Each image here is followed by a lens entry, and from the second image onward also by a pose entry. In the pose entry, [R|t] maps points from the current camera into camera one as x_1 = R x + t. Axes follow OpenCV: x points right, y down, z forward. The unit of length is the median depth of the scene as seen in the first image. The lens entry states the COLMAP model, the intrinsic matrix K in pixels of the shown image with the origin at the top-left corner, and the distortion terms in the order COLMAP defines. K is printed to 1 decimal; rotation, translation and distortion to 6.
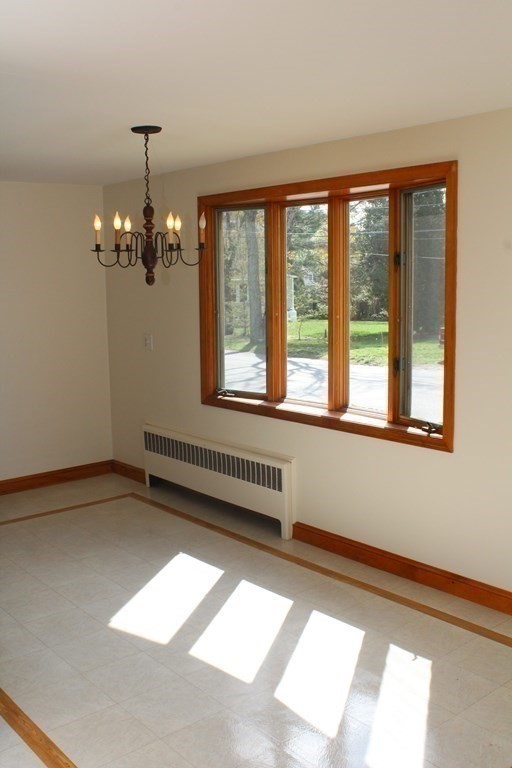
lens RADIAL K [[782.3, 0, 256.0], [0, 782.3, 384.0], [0, 0, 1]] dist [-0.101095, 0.032834]
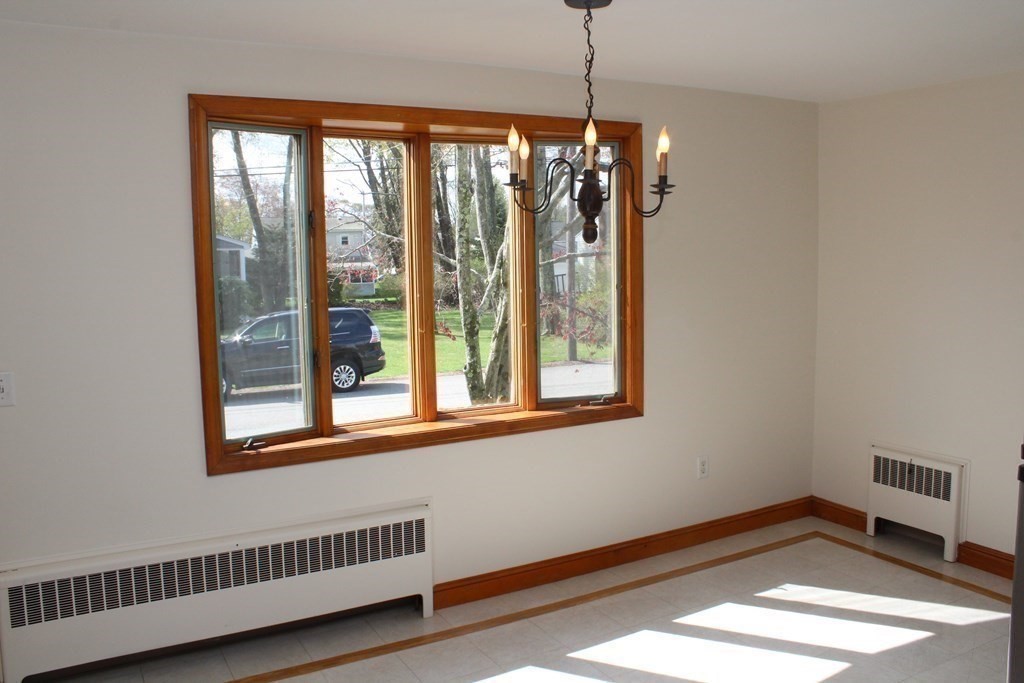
lens RADIAL K [[853.0, 0, 513.8], [0, 853.0, 337.2], [0, 0, 1]] dist [-0.169393, 0.152344]
pose [[0.178412, -0.094326, 0.979424, -0.663311], [0.149491, 0.986438, 0.067770, -0.086701], [-0.972534, 0.134324, 0.190093, 0.756670]]
